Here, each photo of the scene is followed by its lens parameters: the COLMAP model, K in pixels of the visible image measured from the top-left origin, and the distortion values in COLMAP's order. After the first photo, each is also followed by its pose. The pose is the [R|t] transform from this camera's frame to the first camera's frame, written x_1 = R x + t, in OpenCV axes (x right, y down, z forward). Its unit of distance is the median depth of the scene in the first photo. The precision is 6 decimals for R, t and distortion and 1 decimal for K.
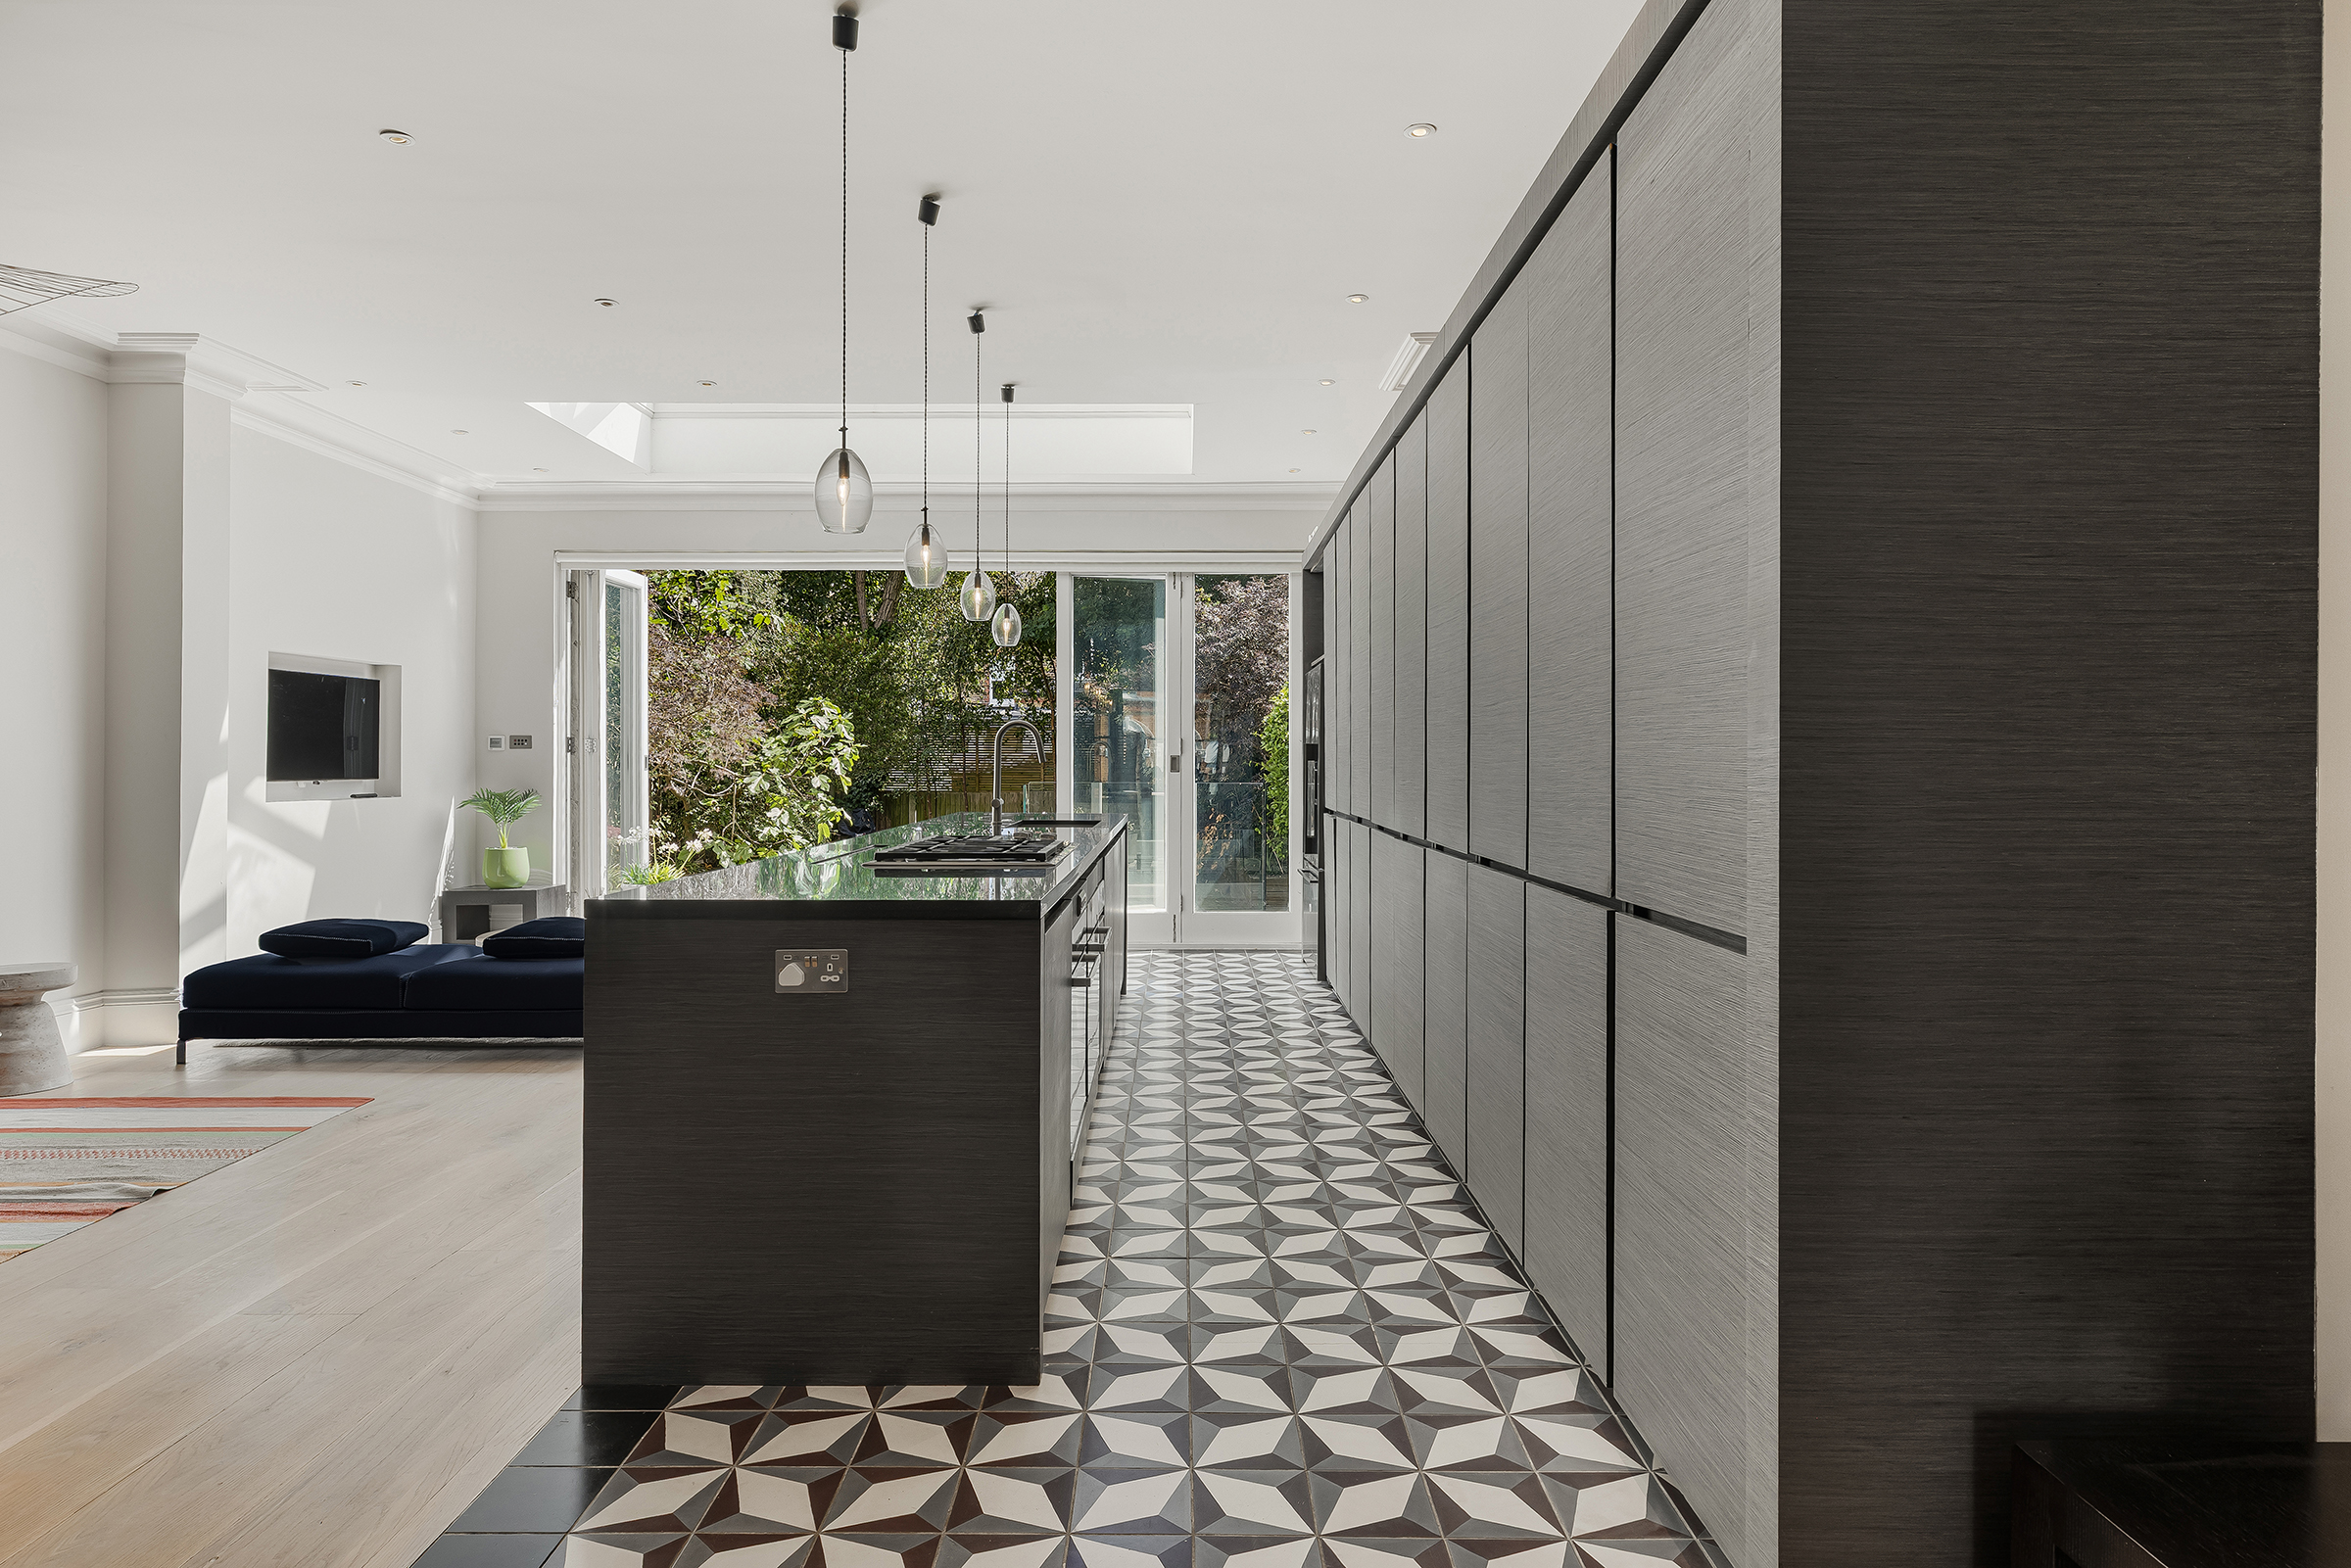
lens RADIAL K [[1421.6, 0, 1237.9], [0, 1421.6, 755.2], [0, 0, 1]] dist [0.003426, 0.000769]
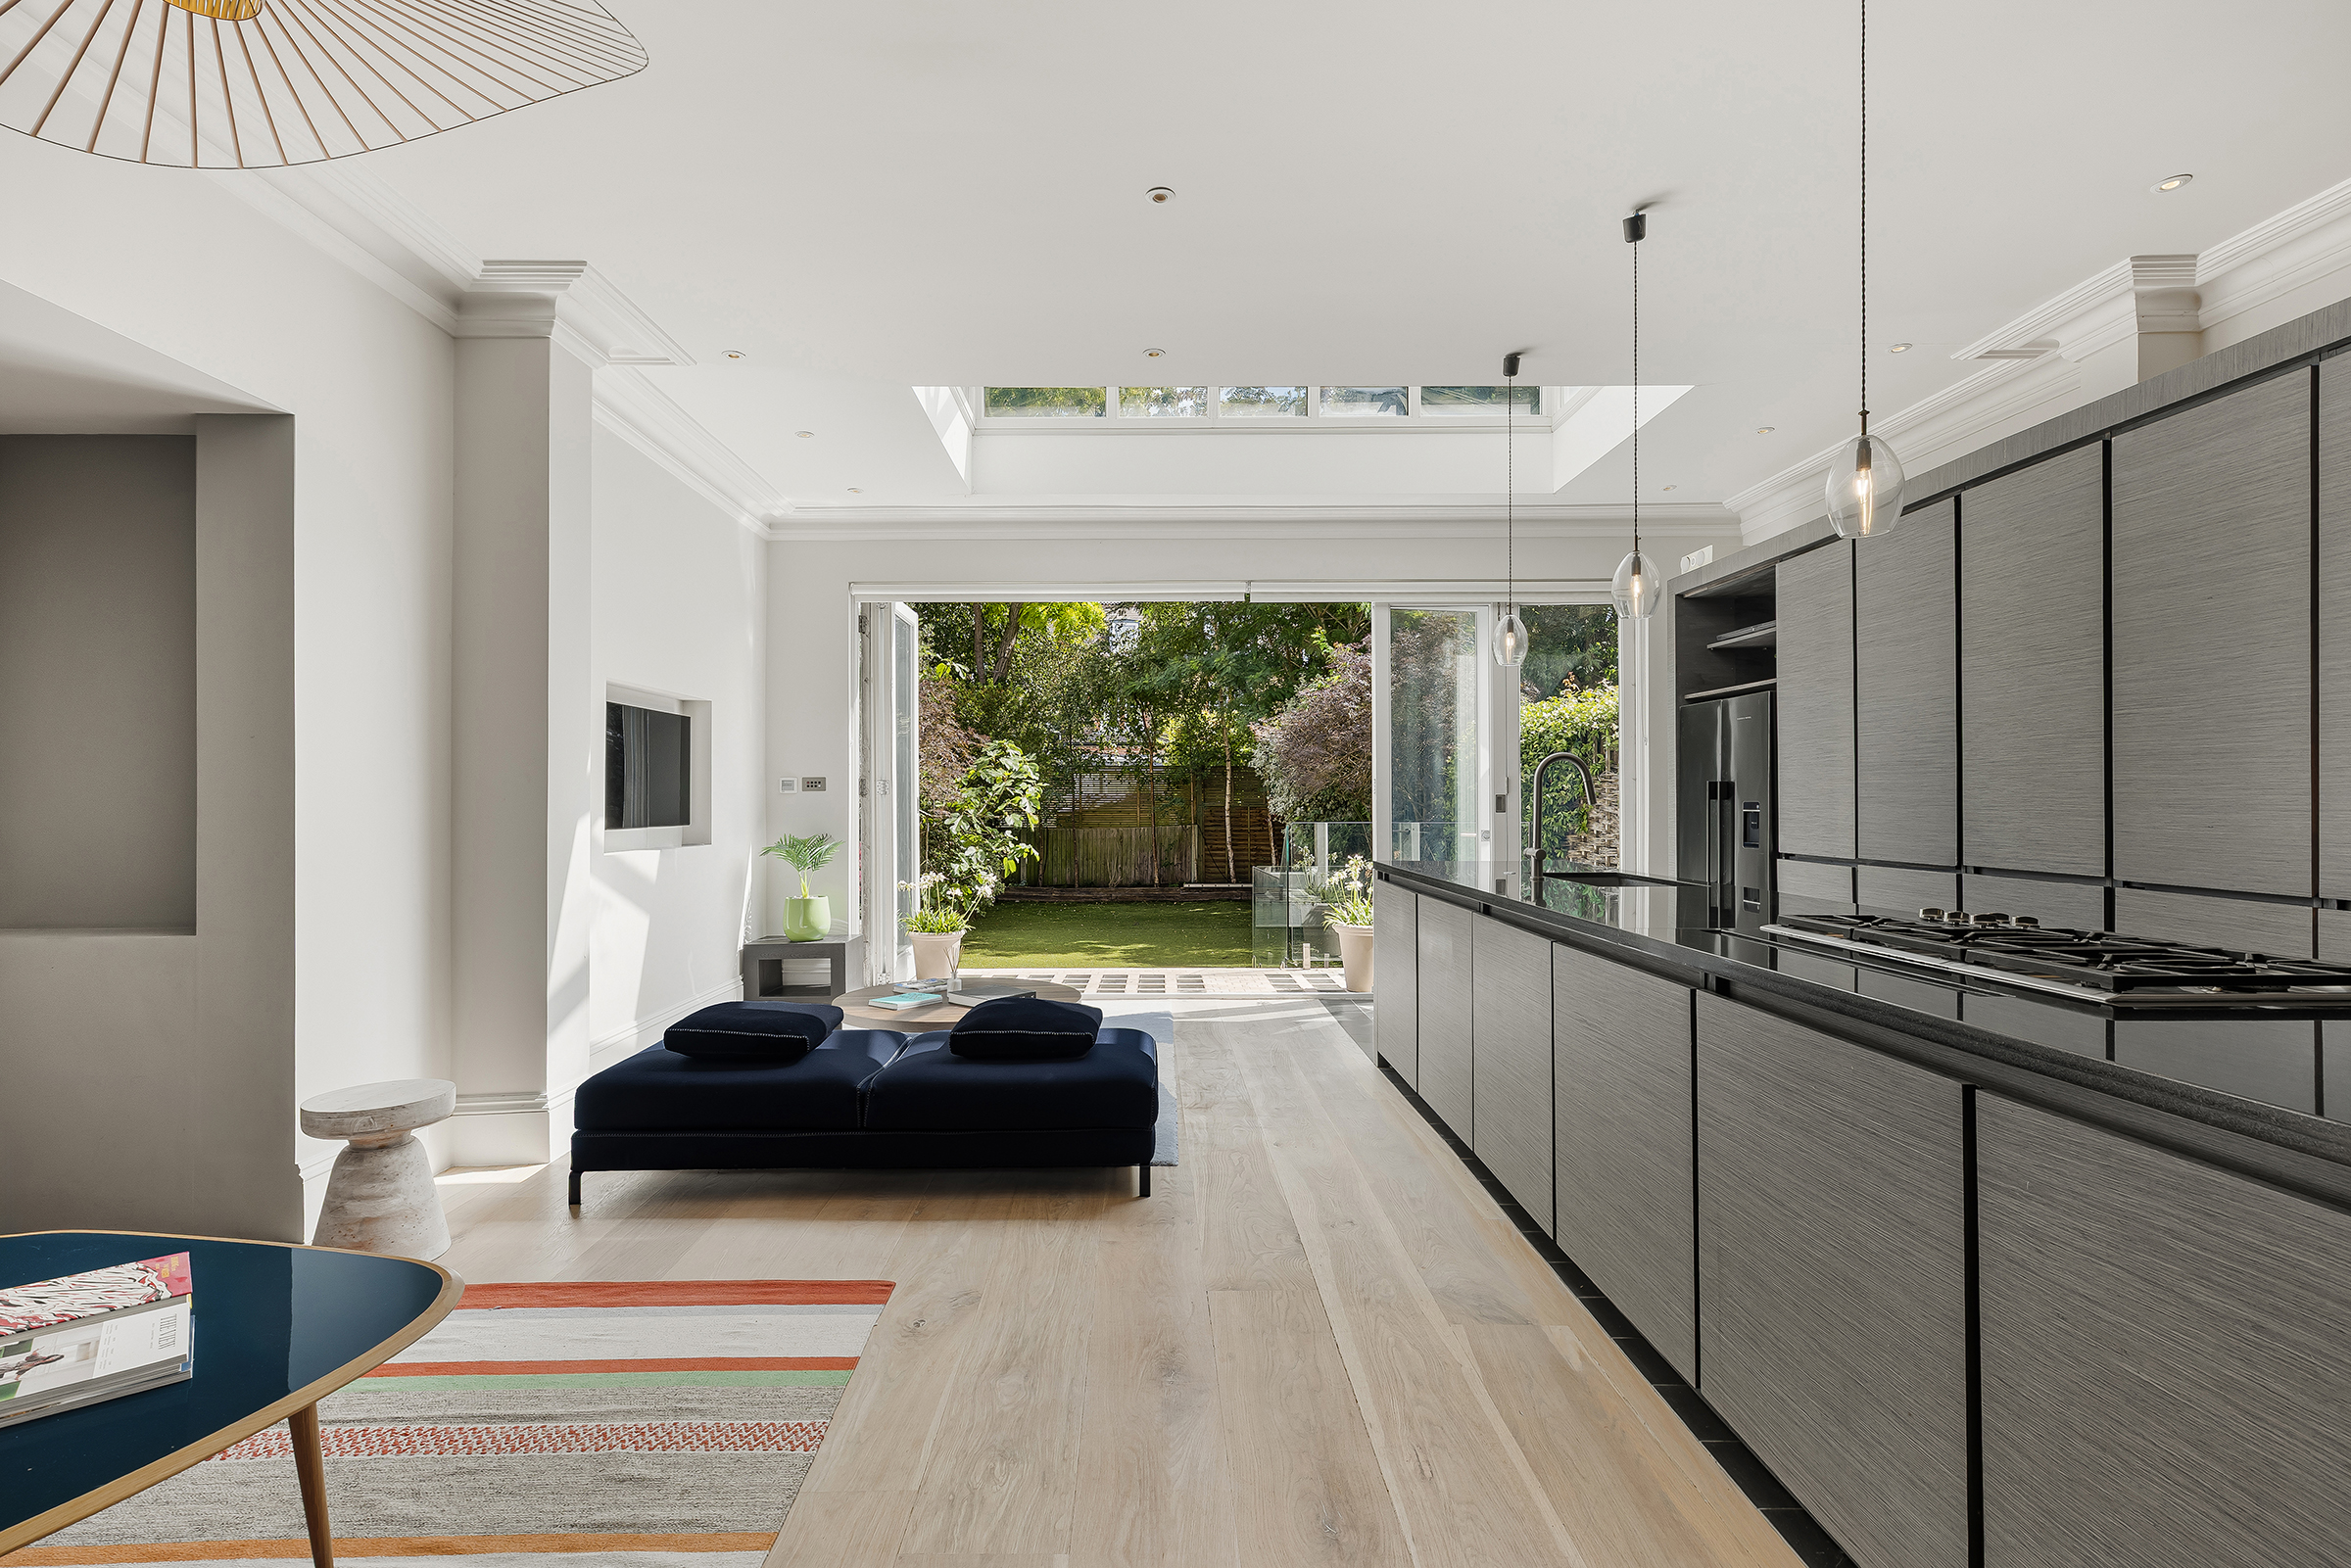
lens RADIAL K [[1161.1, 0, 1216.1], [0, 1161.1, 786.1], [0, 0, 1]] dist [0.004879, -0.000266]
pose [[0.999948, -0.004574, 0.009168, -0.270231], [0.004639, 0.999964, -0.007042, -0.001158], [-0.009135, 0.007084, 0.999933, 0.249175]]
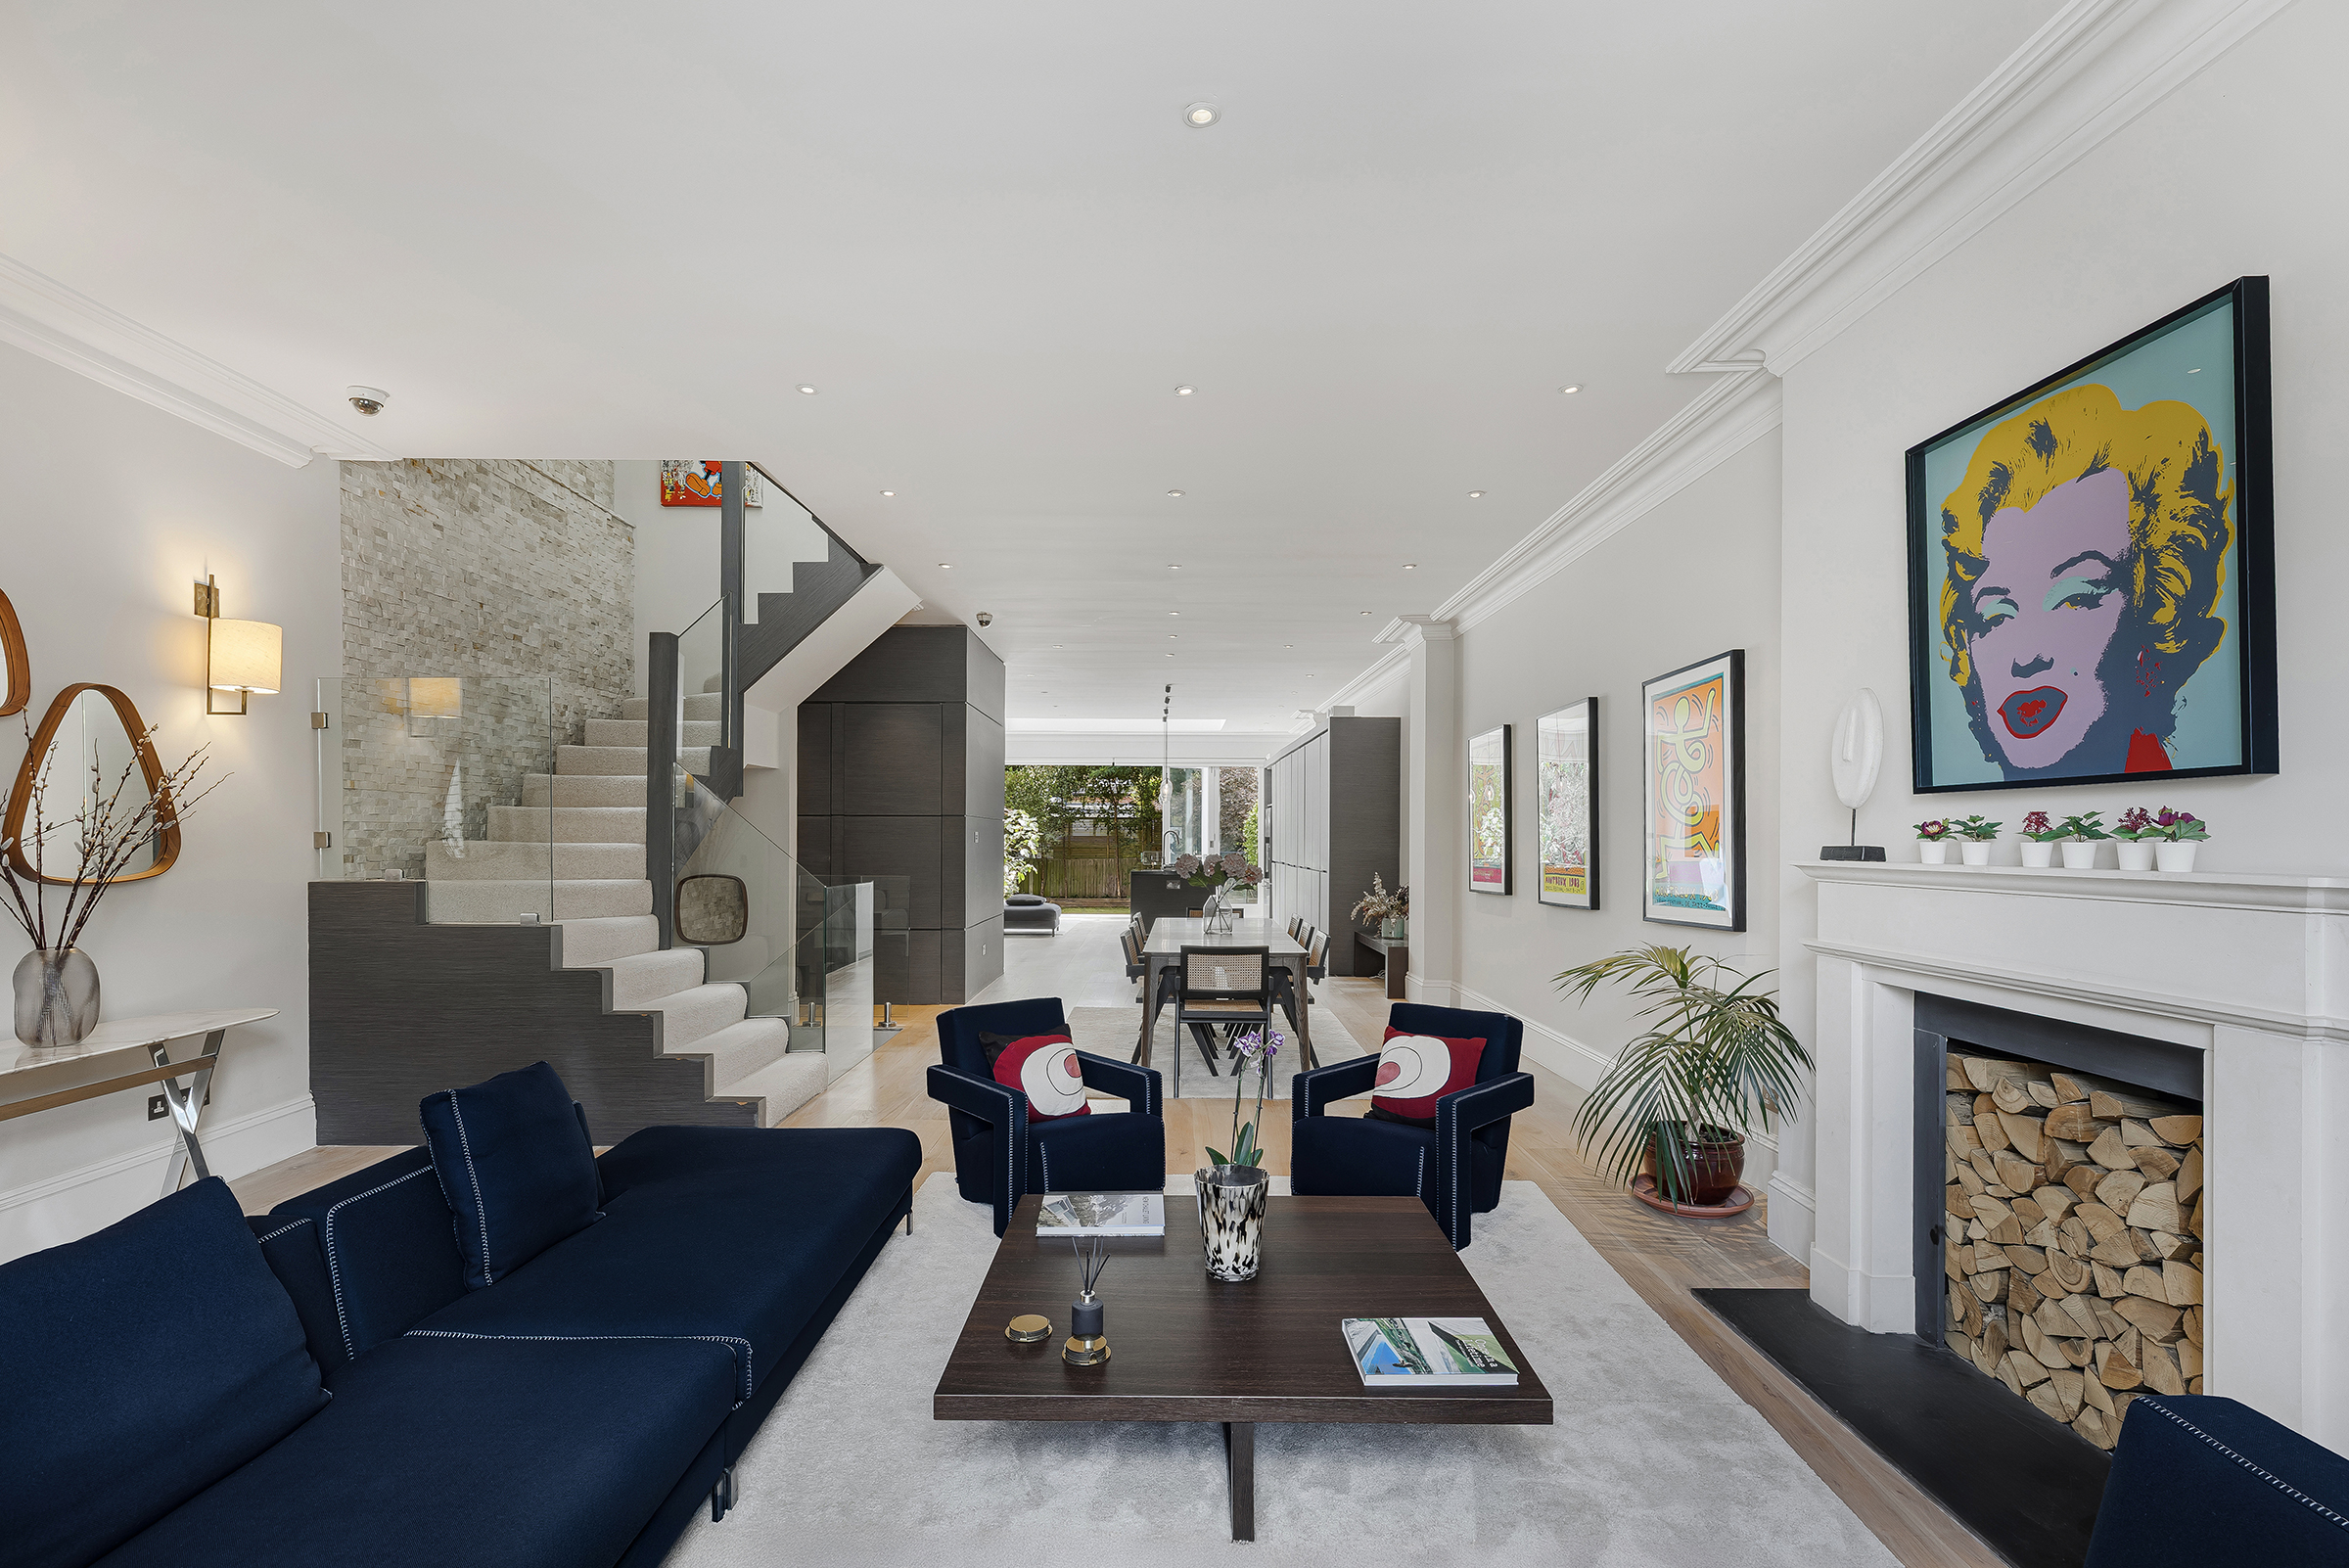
lens RADIAL K [[1111.1, 0, 1180.8], [0, 1111.1, 836.0], [0, 0, 1]] dist [0.001599, -0.000604]
pose [[0.999649, -0.001002, -0.026490, -0.051806], [0.001094, 0.999993, 0.003463, -0.016892], [0.026486, -0.003491, 0.999643, -1.019885]]
